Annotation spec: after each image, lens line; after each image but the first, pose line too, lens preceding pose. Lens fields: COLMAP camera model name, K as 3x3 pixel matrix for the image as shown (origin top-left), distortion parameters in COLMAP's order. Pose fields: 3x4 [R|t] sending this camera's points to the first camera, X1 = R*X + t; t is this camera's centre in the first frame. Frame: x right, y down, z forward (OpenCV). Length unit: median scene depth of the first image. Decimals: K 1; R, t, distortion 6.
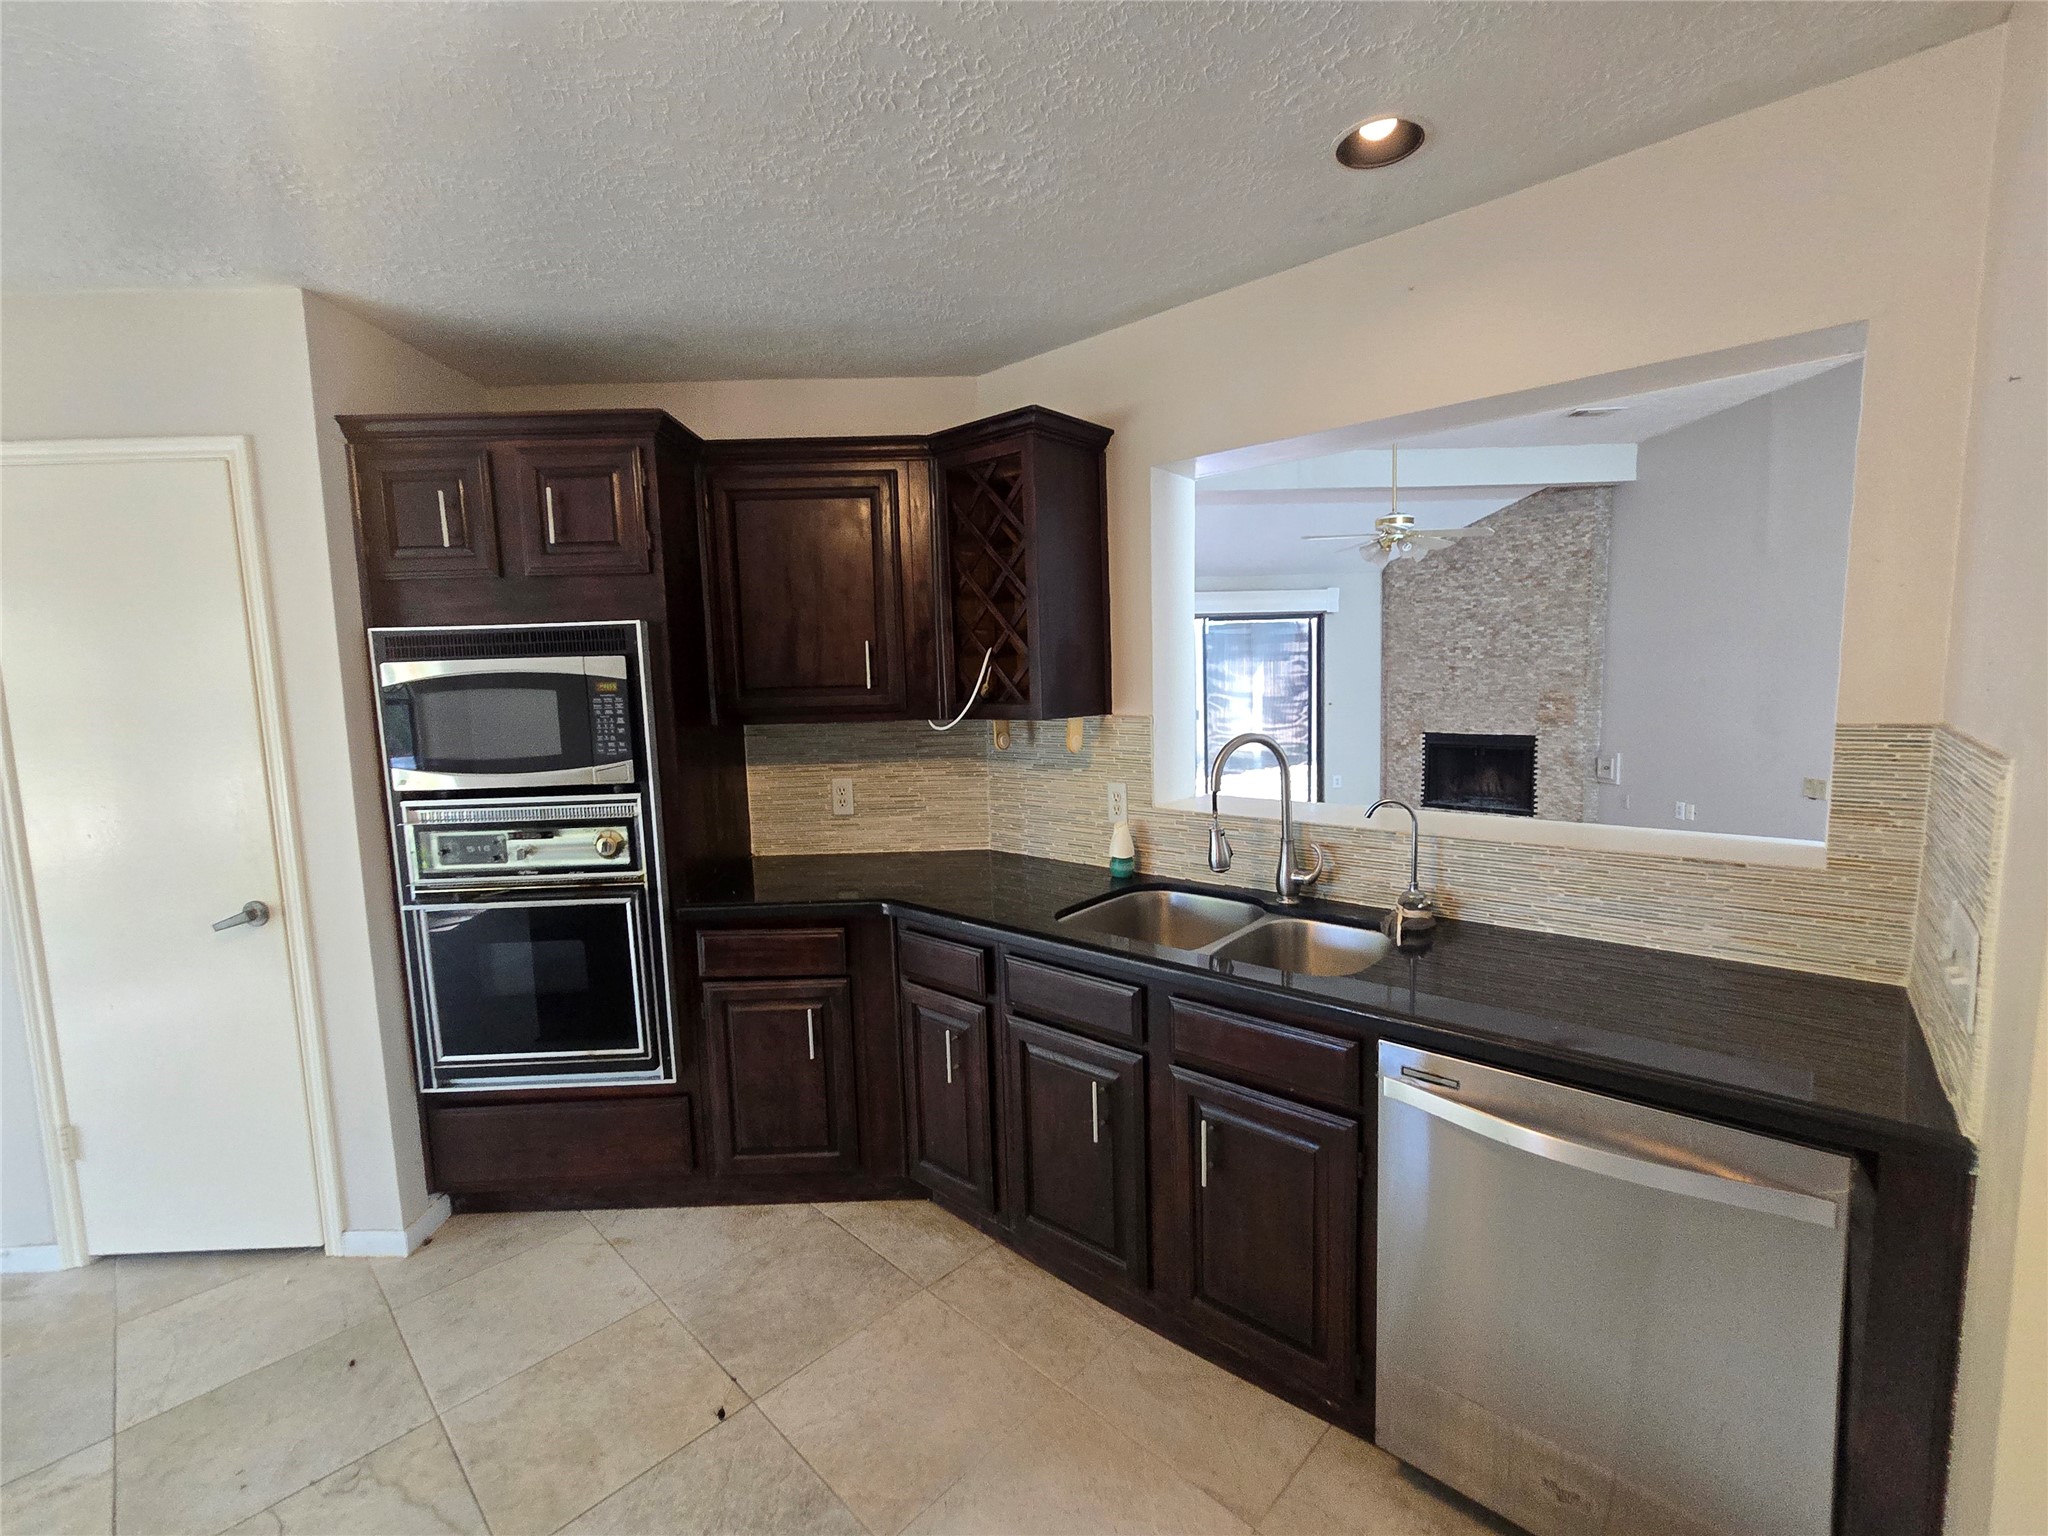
lens RADIAL K [[880.9, 0, 1047.3], [0, 880.9, 767.8], [0, 0, 1]] dist [-0.008812, 0.005049]
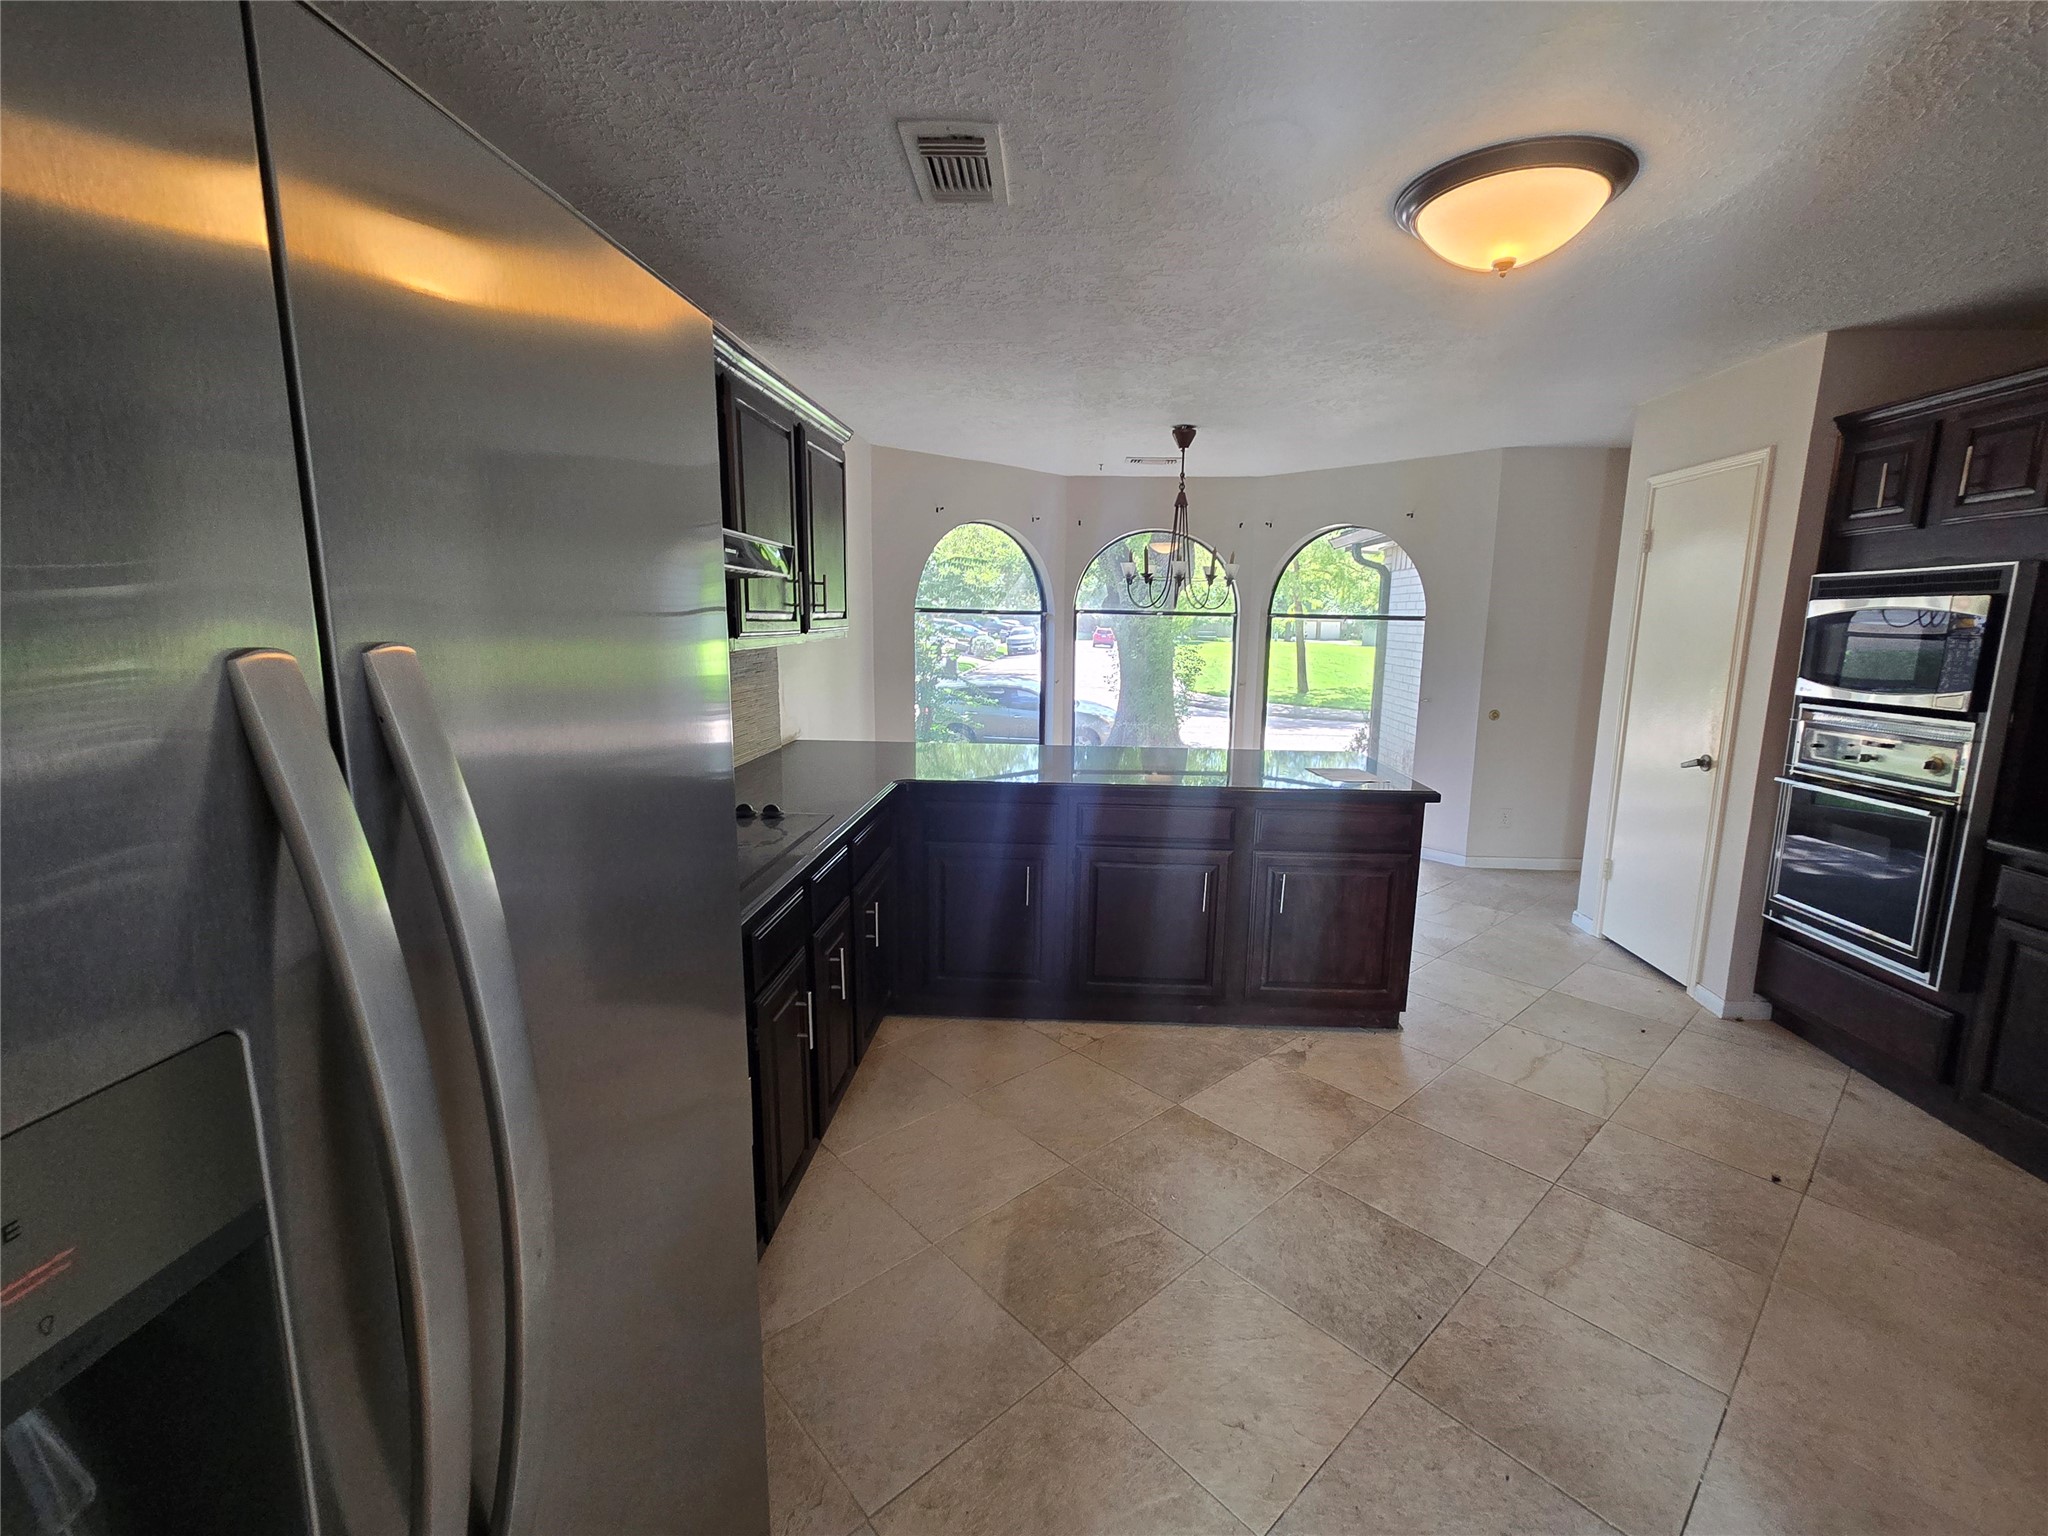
lens RADIAL K [[880.9, 0, 1047.3], [0, 880.9, 767.8], [0, 0, 1]] dist [-0.008812, 0.005049]
pose [[-0.069201, 0.195404, -0.978278, 0.684481], [-0.116012, 0.972400, 0.202436, -0.004073], [0.990834, 0.127500, -0.044622, -0.082143]]
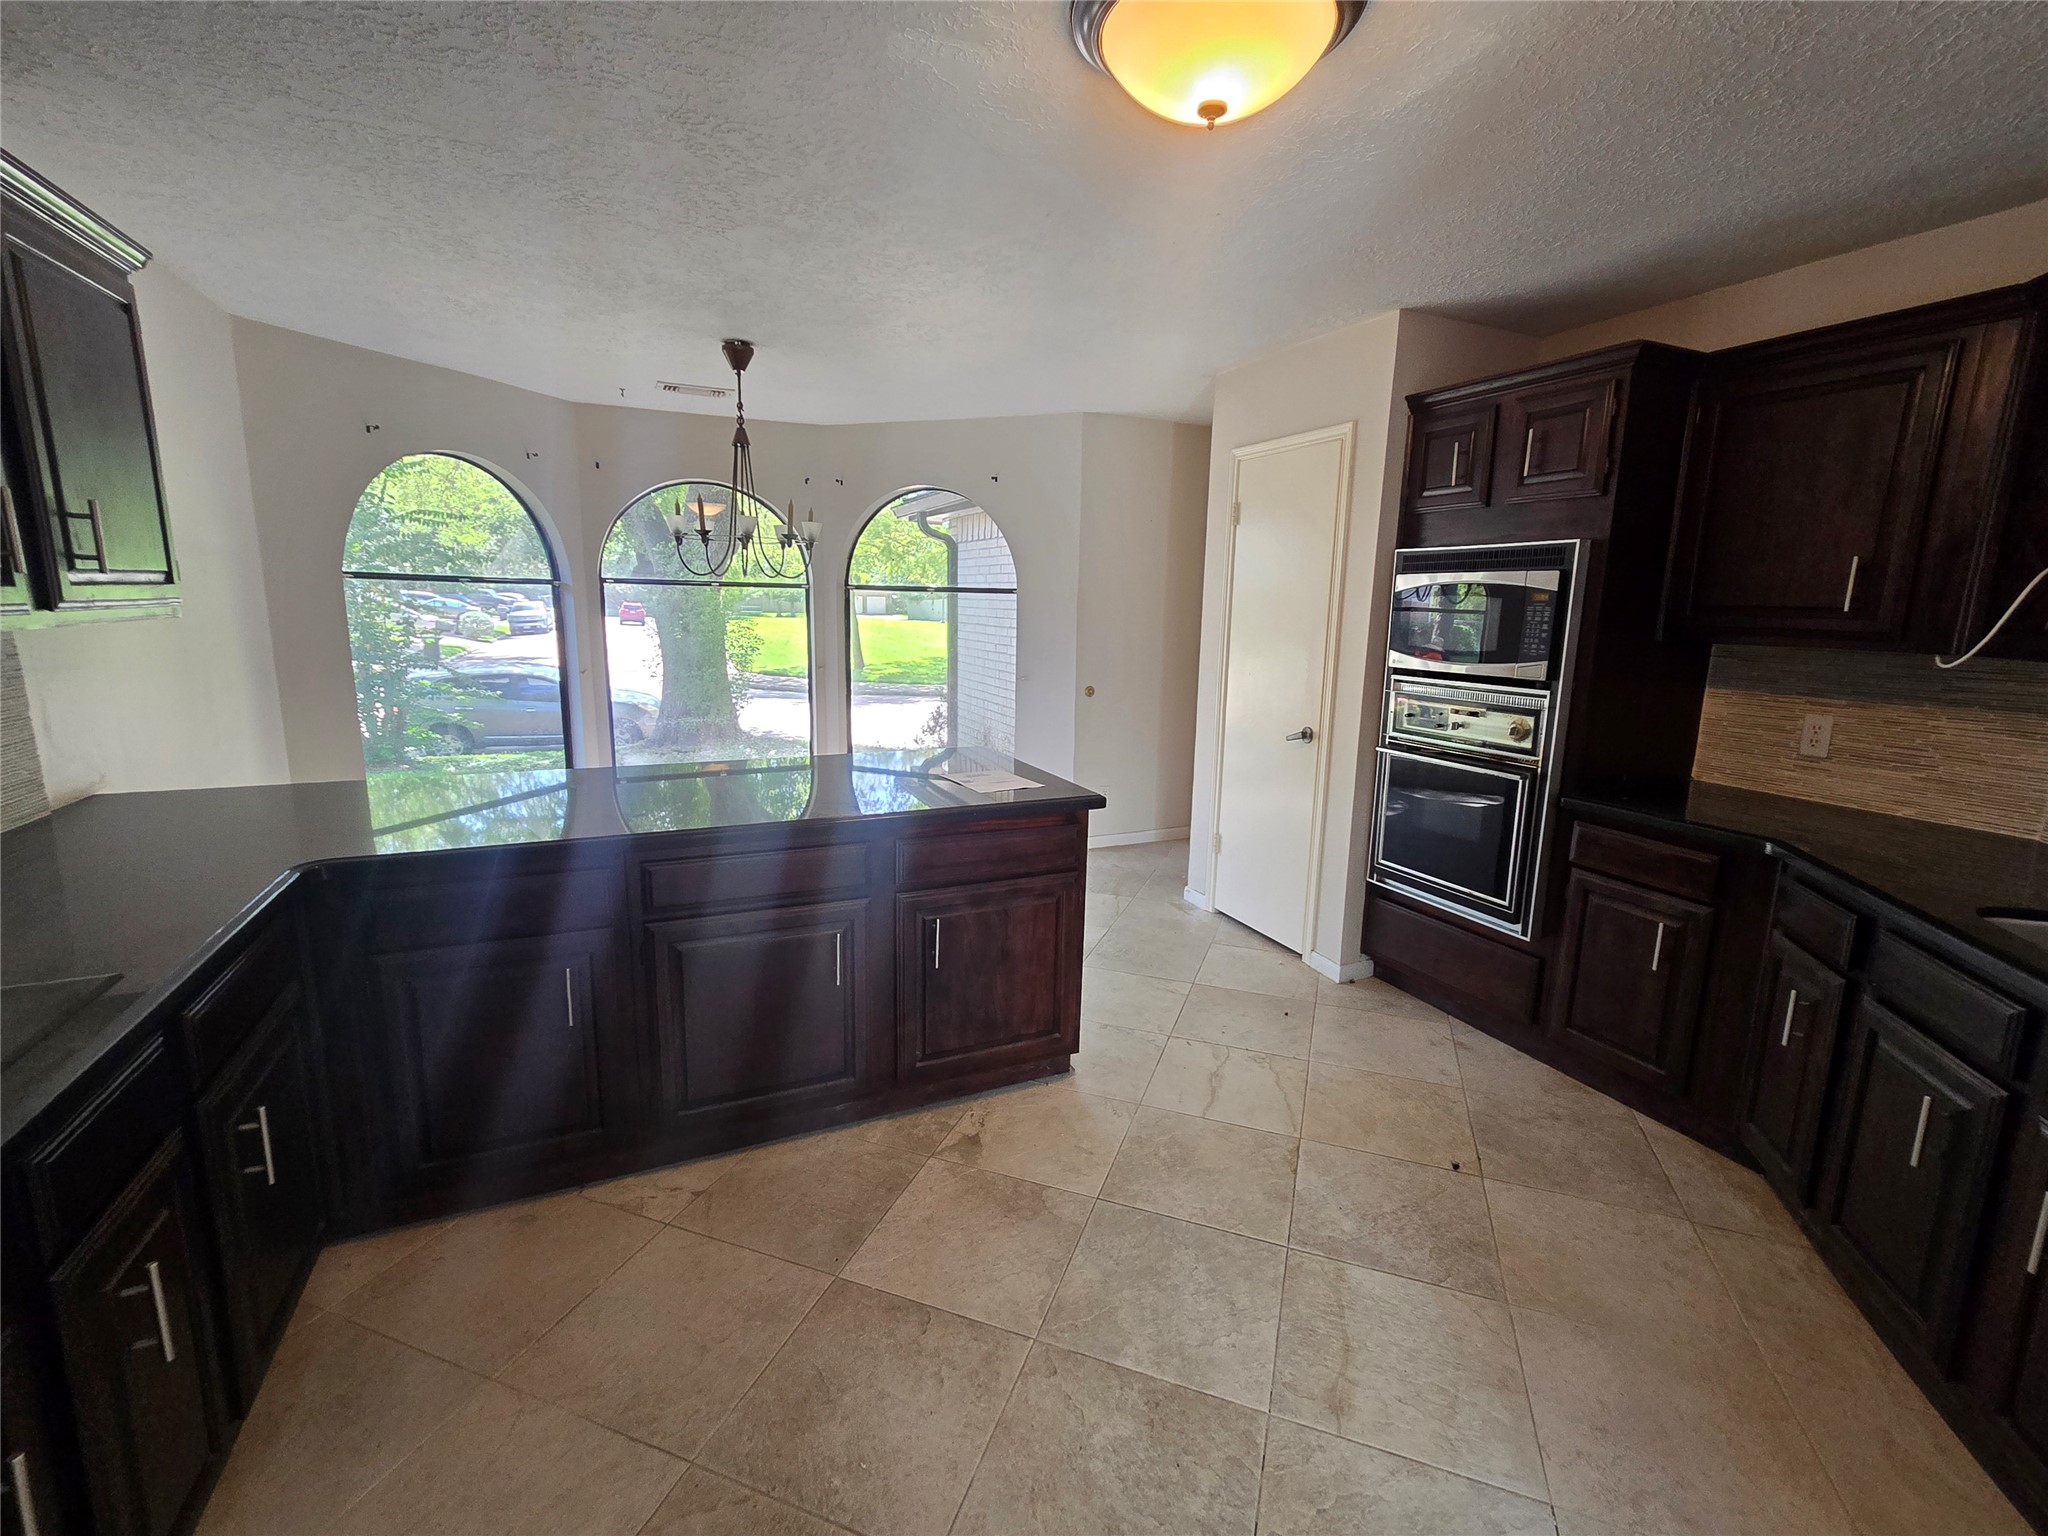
lens RADIAL K [[896.3, 0, 1030.4], [0, 896.3, 767.2], [0, 0, 1]] dist [-0.005168, 0.006161]
pose [[0.395090, 0.205111, -0.895451, 0.344717], [-0.125838, 0.977650, 0.168418, 0.014602], [0.909983, 0.046141, 0.412071, -0.108984]]
